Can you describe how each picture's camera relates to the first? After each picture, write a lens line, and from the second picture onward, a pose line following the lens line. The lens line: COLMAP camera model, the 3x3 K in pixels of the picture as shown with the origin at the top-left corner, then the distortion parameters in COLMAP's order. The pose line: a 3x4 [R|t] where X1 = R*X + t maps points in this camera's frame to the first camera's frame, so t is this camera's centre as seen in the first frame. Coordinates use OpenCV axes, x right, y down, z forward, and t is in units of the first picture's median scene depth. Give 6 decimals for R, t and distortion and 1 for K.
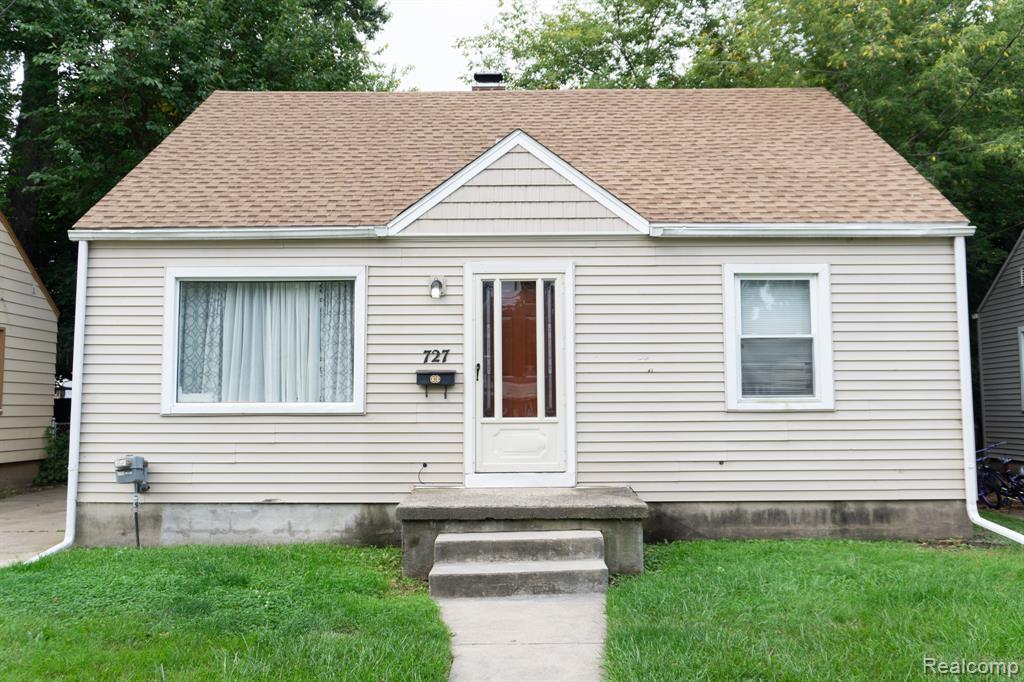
lens RADIAL K [[795.0, 0, 513.7], [0, 795.0, 330.8], [0, 0, 1]] dist [-0.013542, -0.004829]
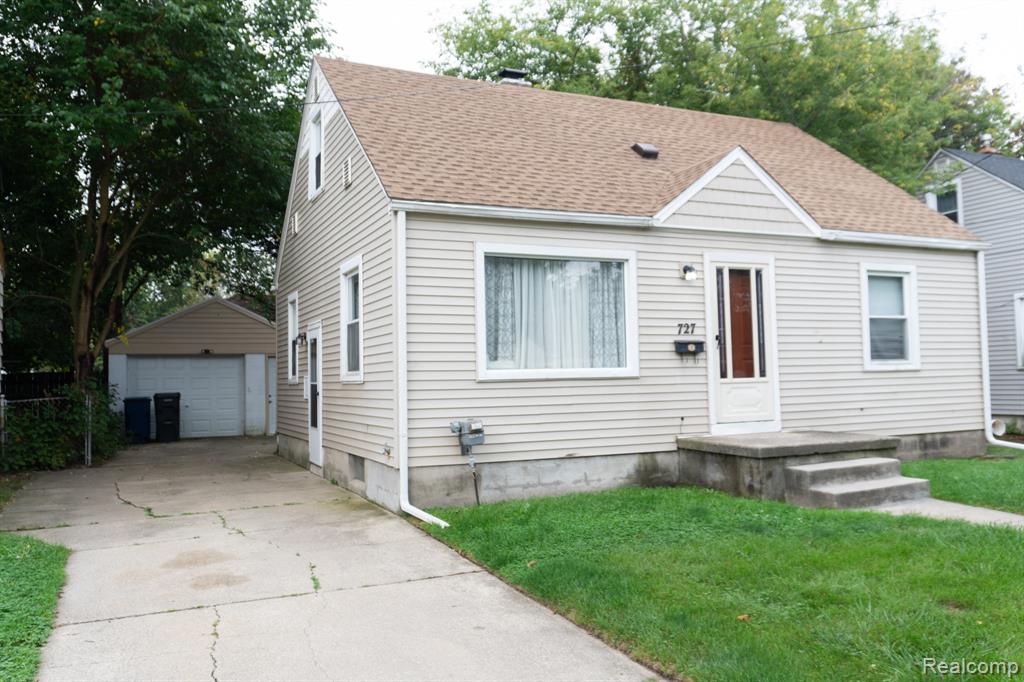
lens RADIAL K [[789.1, 0, 501.1], [0, 789.1, 324.7], [0, 0, 1]] dist [-0.015306, 0.020513]
pose [[0.915532, 0.012959, 0.402036, -0.841461], [-0.024443, 0.999426, 0.023447, 0.004731], [-0.401501, -0.031294, 0.915324, 0.018662]]
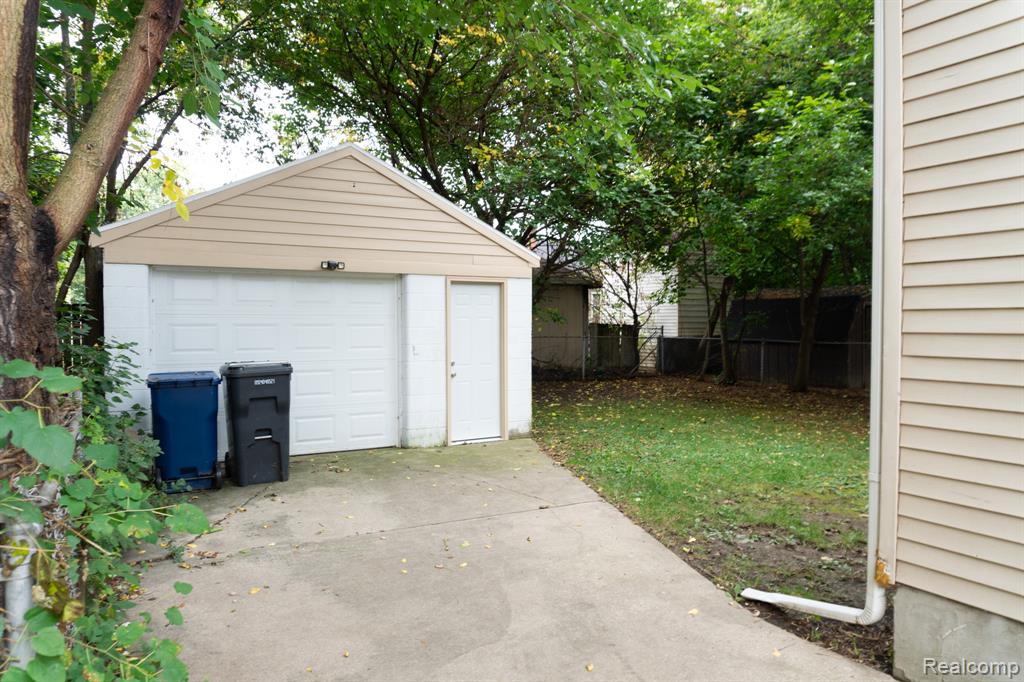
lens RADIAL K [[686.8, 0, 512.6], [0, 686.8, 333.5], [0, 0, 1]] dist [-0.011606, -0.010002]
pose [[0.875691, -0.001486, 0.482870, -0.936383], [-0.063067, 0.991078, 0.117421, 0.138453], [-0.478736, -0.133278, 0.867784, 1.721314]]
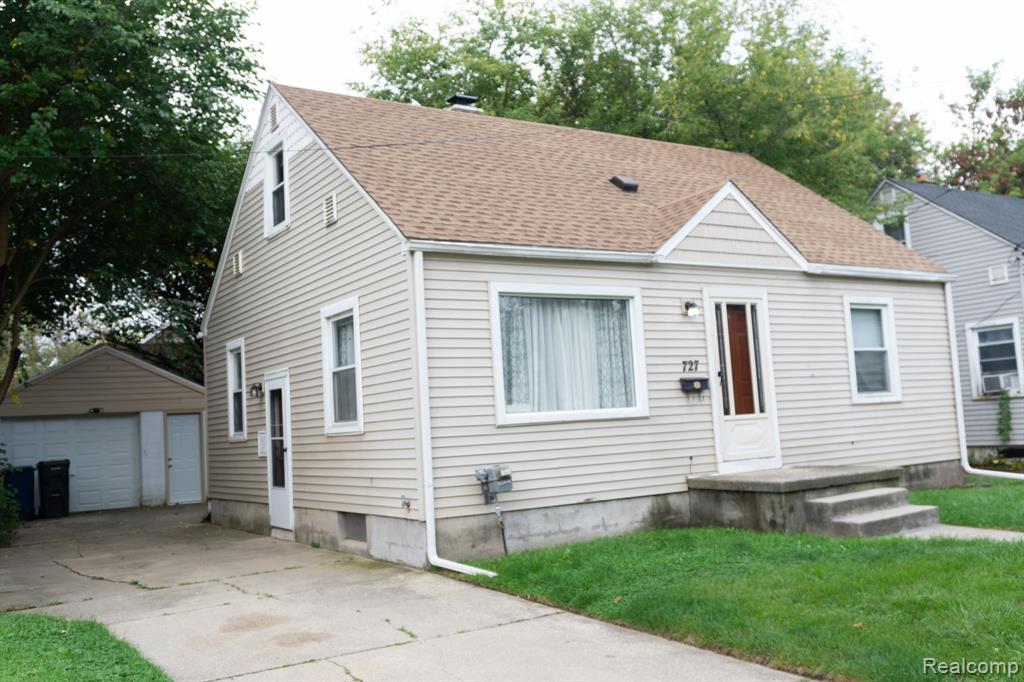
lens RADIAL K [[907.1, 0, 491.7], [0, 907.1, 326.4], [0, 0, 1]] dist [-0.022182, 0.007259]
pose [[0.853207, 0.013714, 0.521392, -1.060427], [0.000522, 0.999631, -0.027146, 0.009495], [-0.521572, 0.023433, 0.852885, 0.003019]]
